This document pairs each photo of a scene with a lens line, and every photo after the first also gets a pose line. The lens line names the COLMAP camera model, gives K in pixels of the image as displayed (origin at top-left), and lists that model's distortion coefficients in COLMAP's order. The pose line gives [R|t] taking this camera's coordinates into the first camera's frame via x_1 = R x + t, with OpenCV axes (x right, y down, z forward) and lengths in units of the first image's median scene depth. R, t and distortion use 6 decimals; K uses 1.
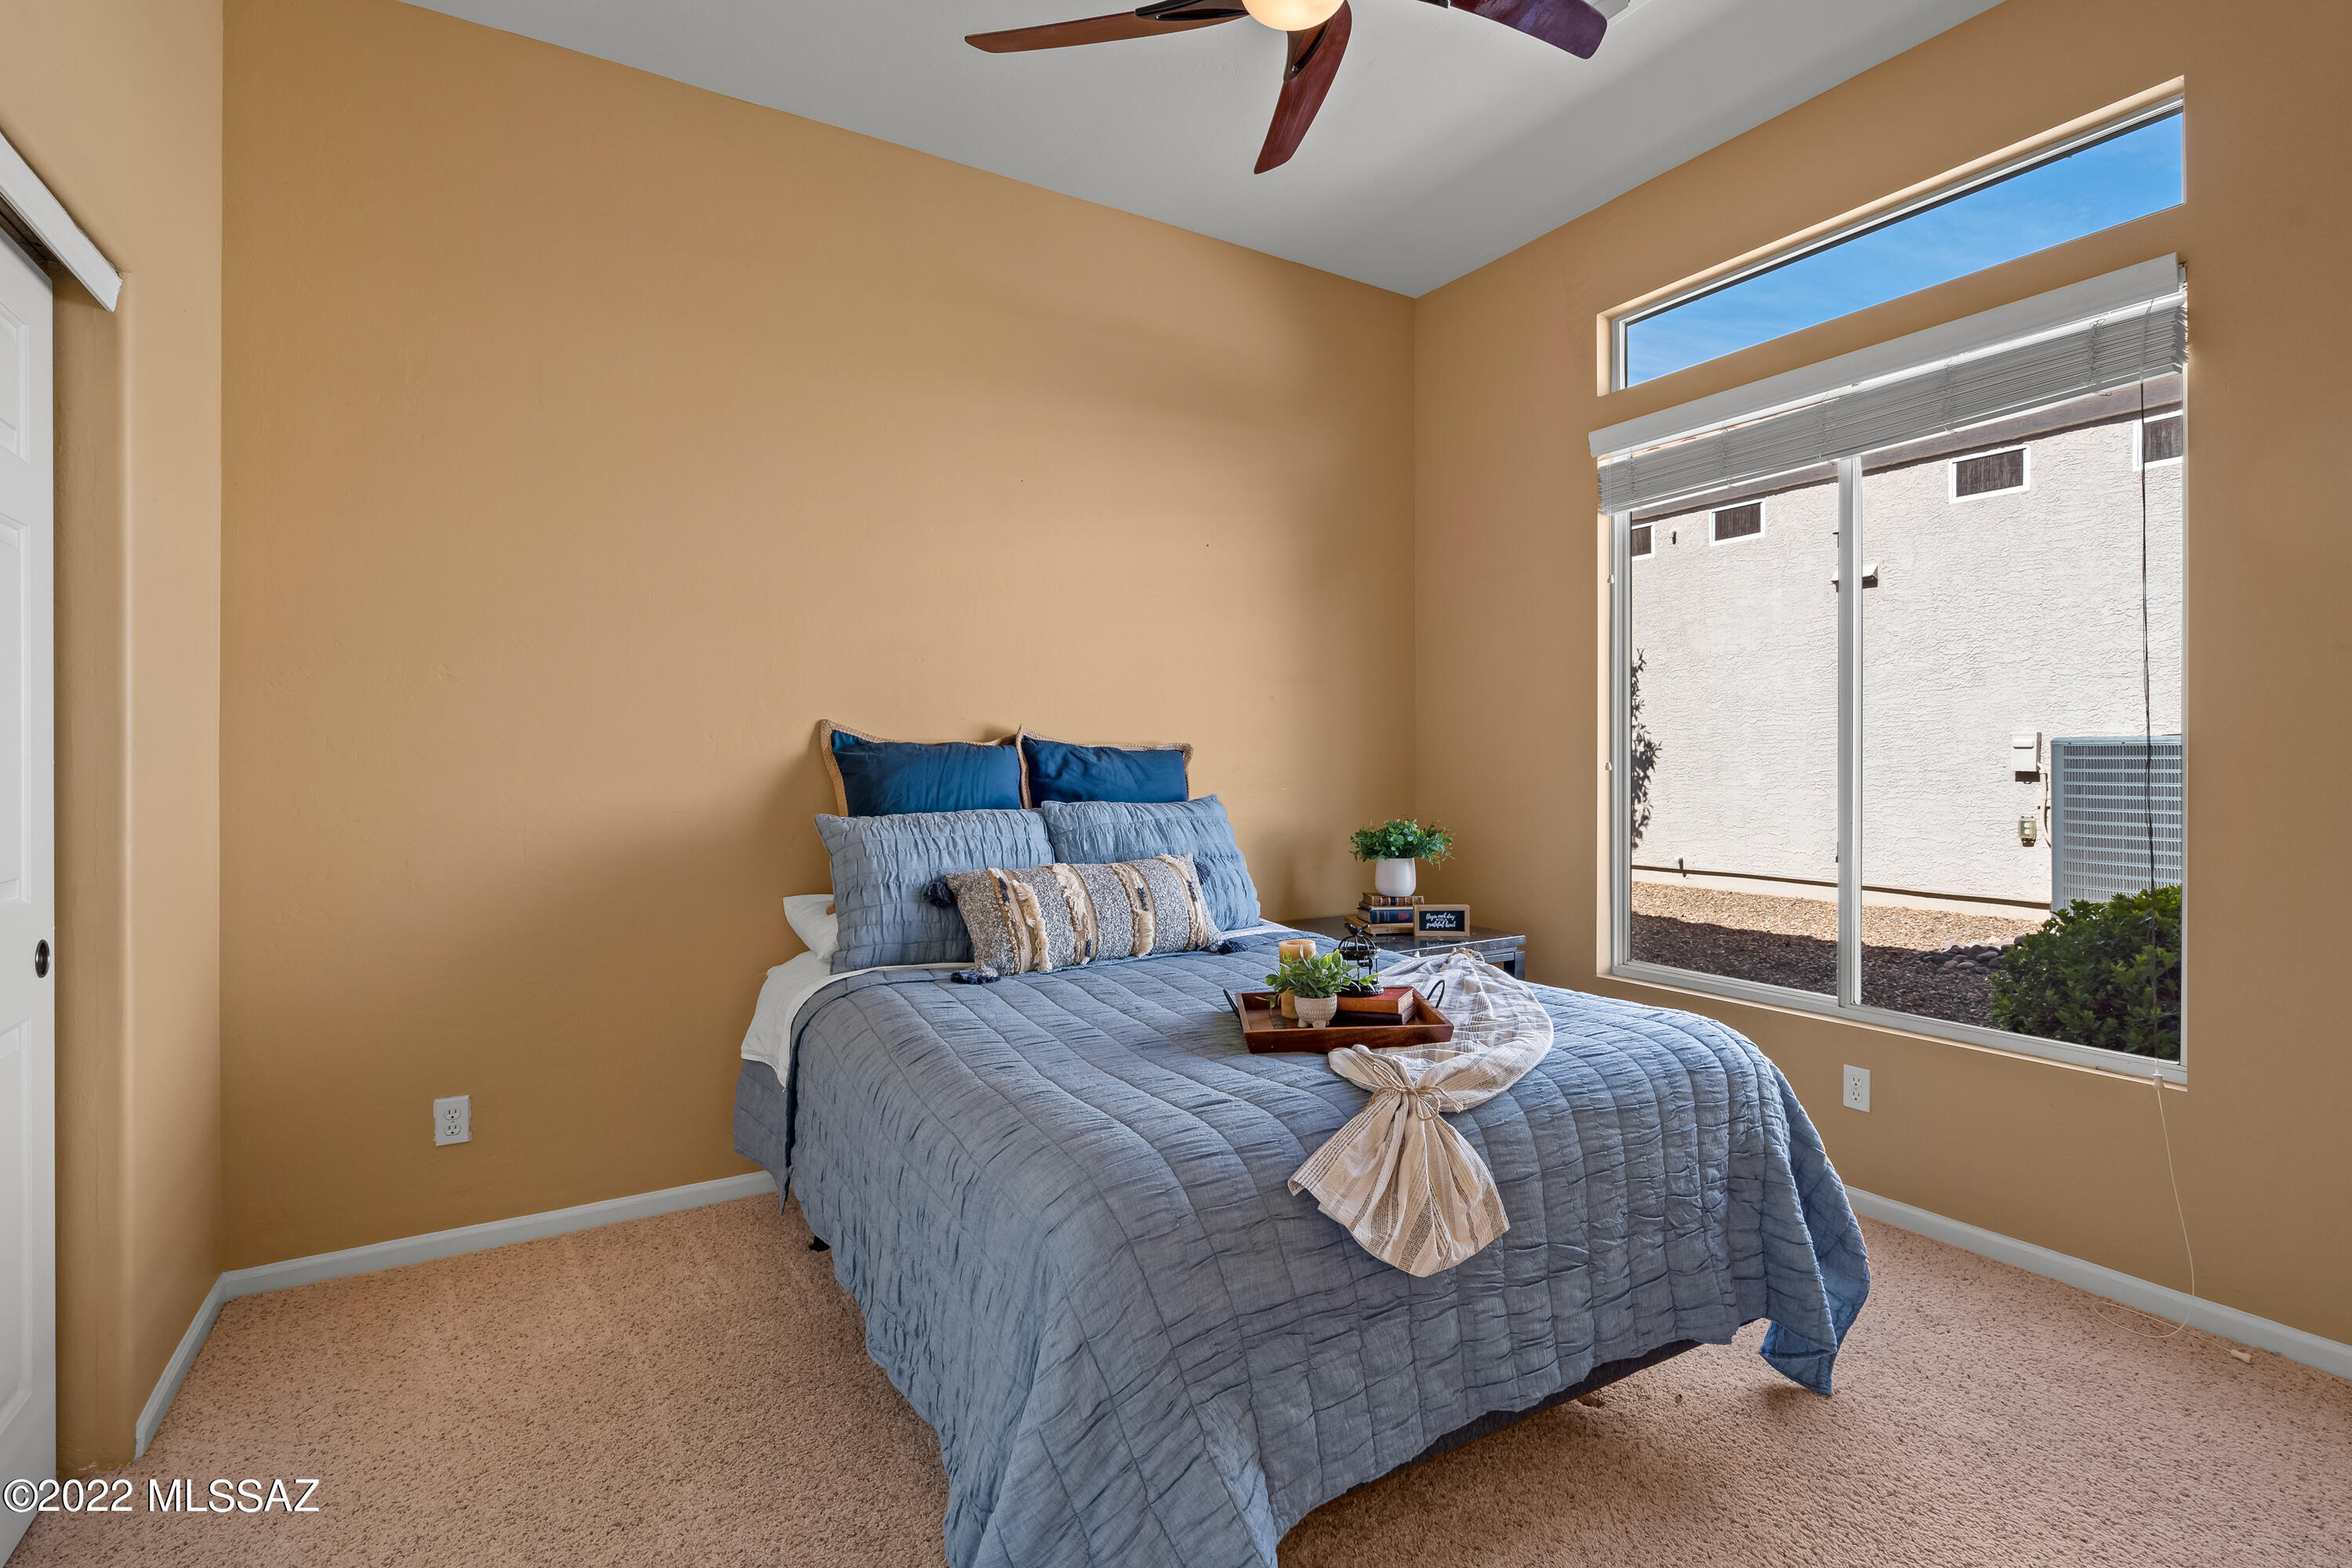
lens RADIAL K [[1086.4, 0, 1175.9], [0, 1086.4, 768.8], [0, 0, 1]] dist [-0.007134, 0.004385]
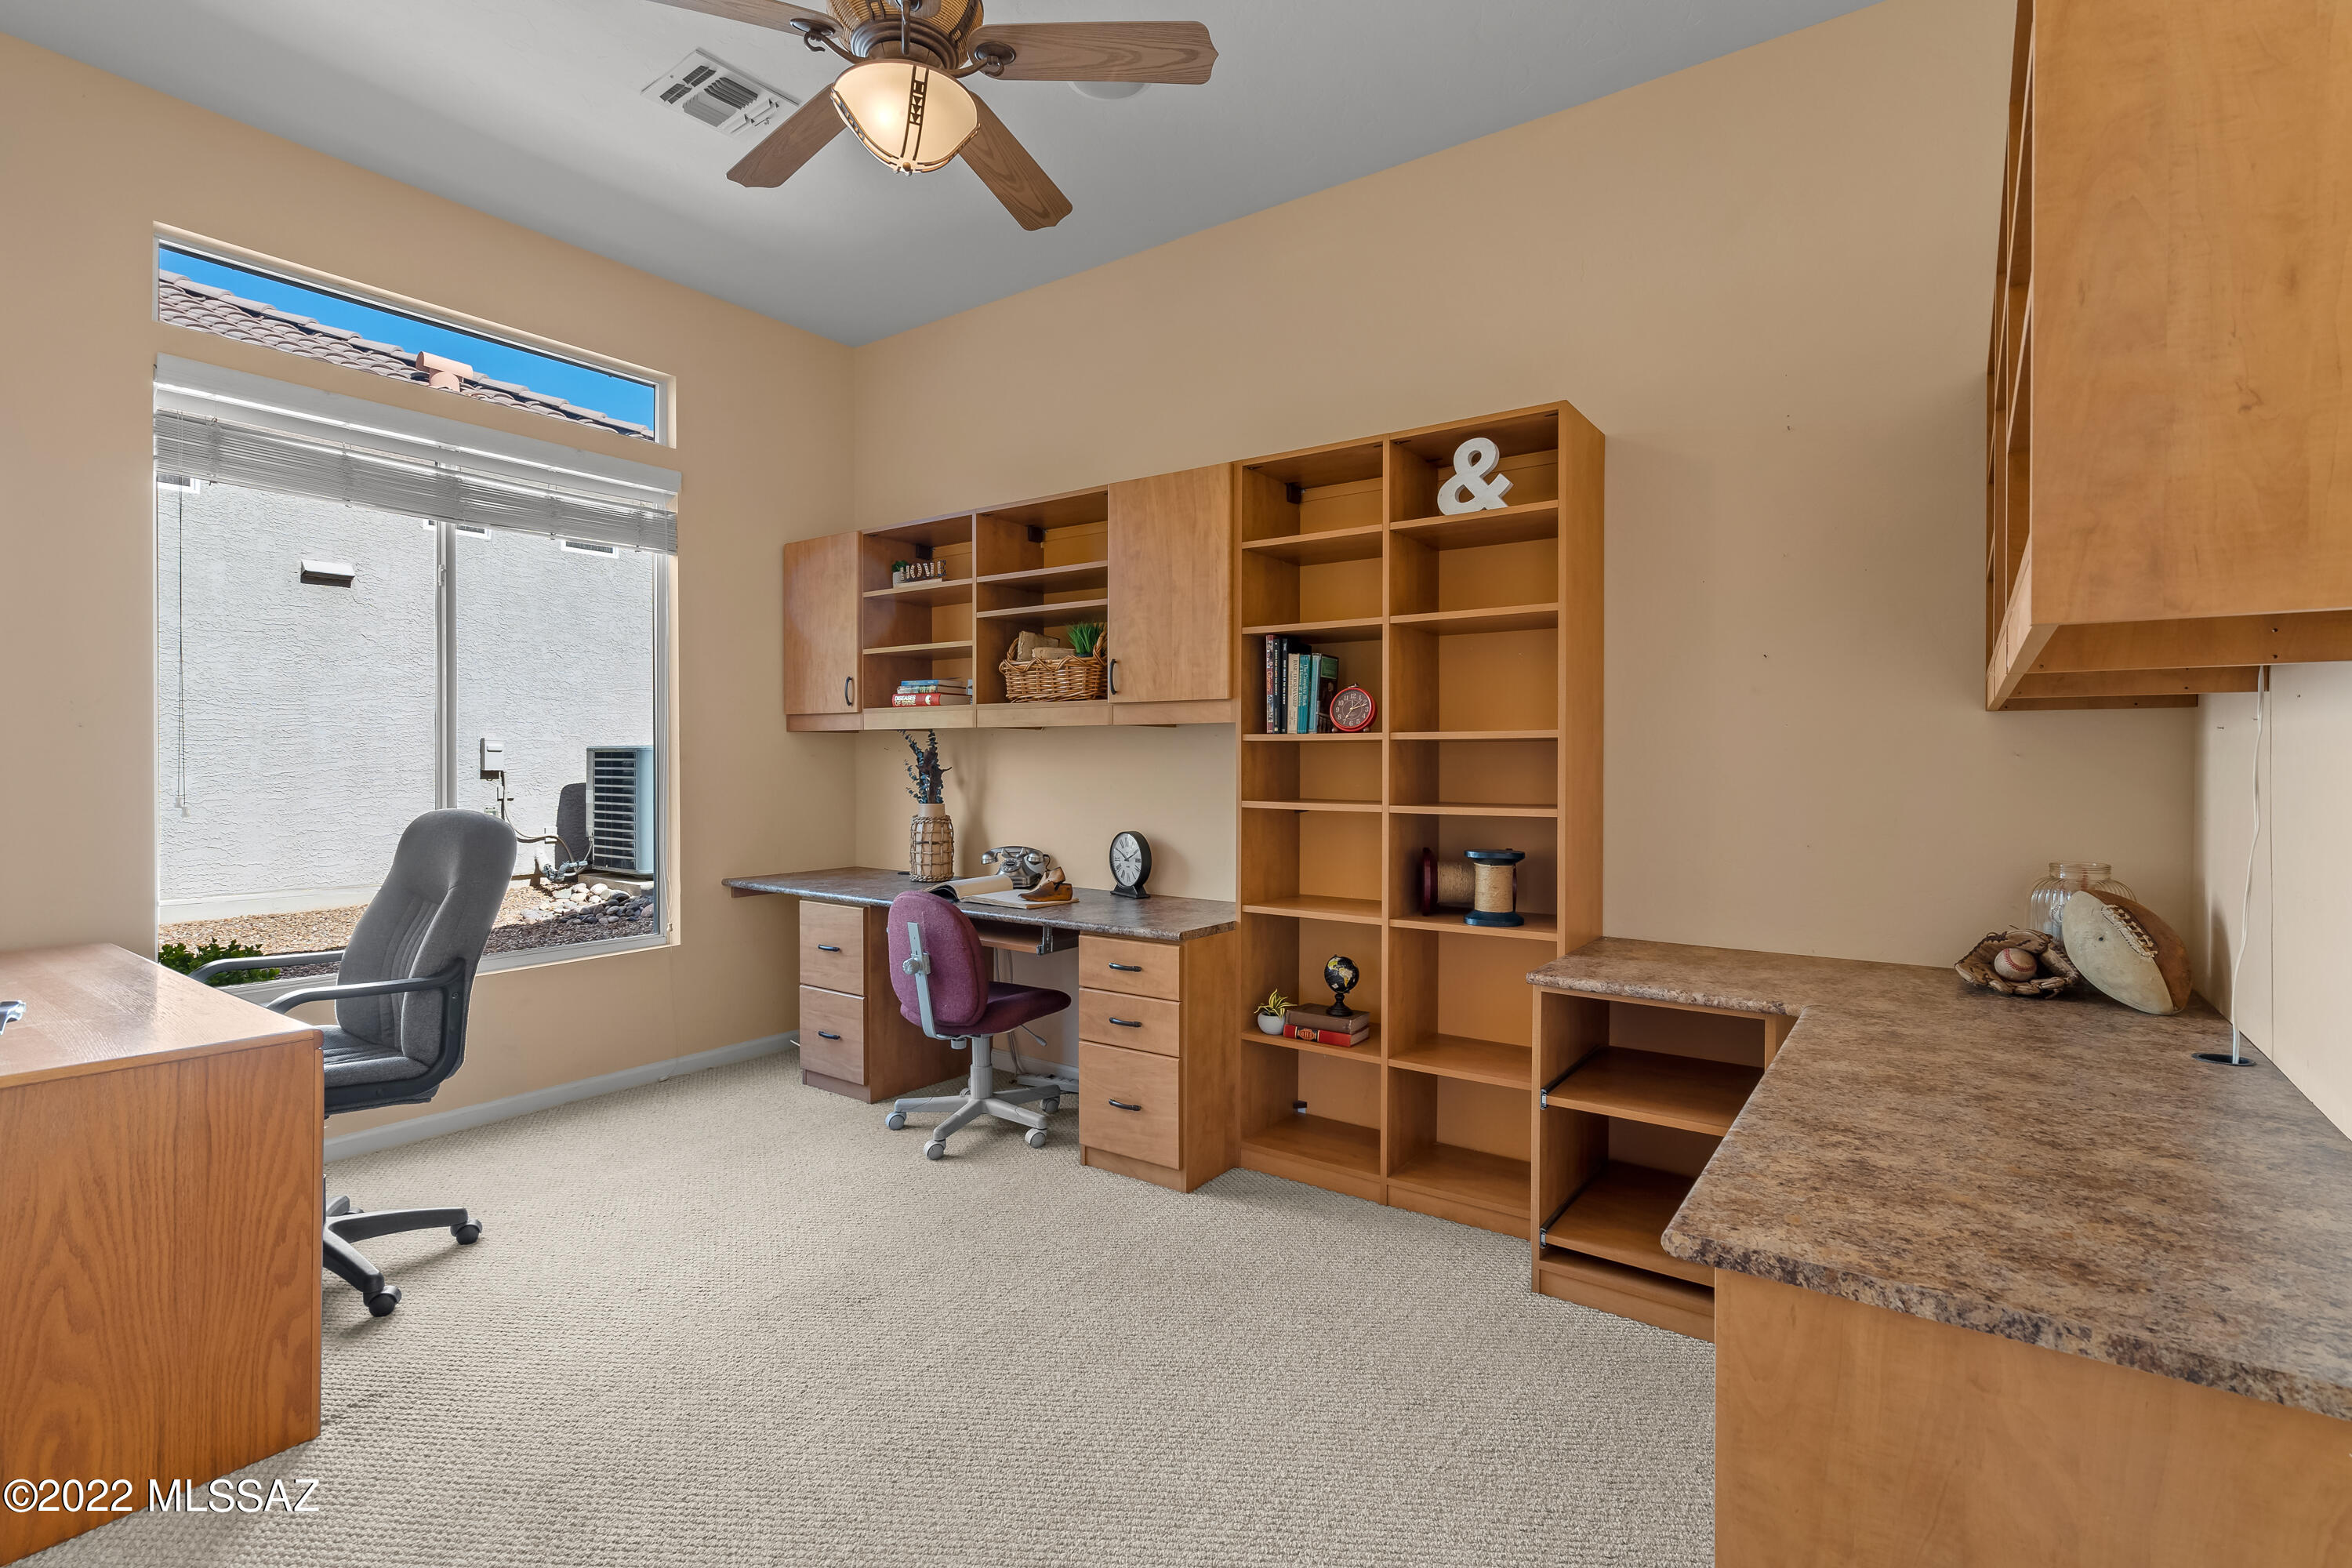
lens RADIAL K [[1086.4, 0, 1177.2], [0, 1086.4, 773.7], [0, 0, 1]] dist [-0.007134, 0.004385]
pose [[-0.392619, -0.007302, 0.919672, -0.652951], [0.006789, 0.999918, 0.010837, -0.002046], [-0.919676, 0.010498, -0.392538, 0.787127]]
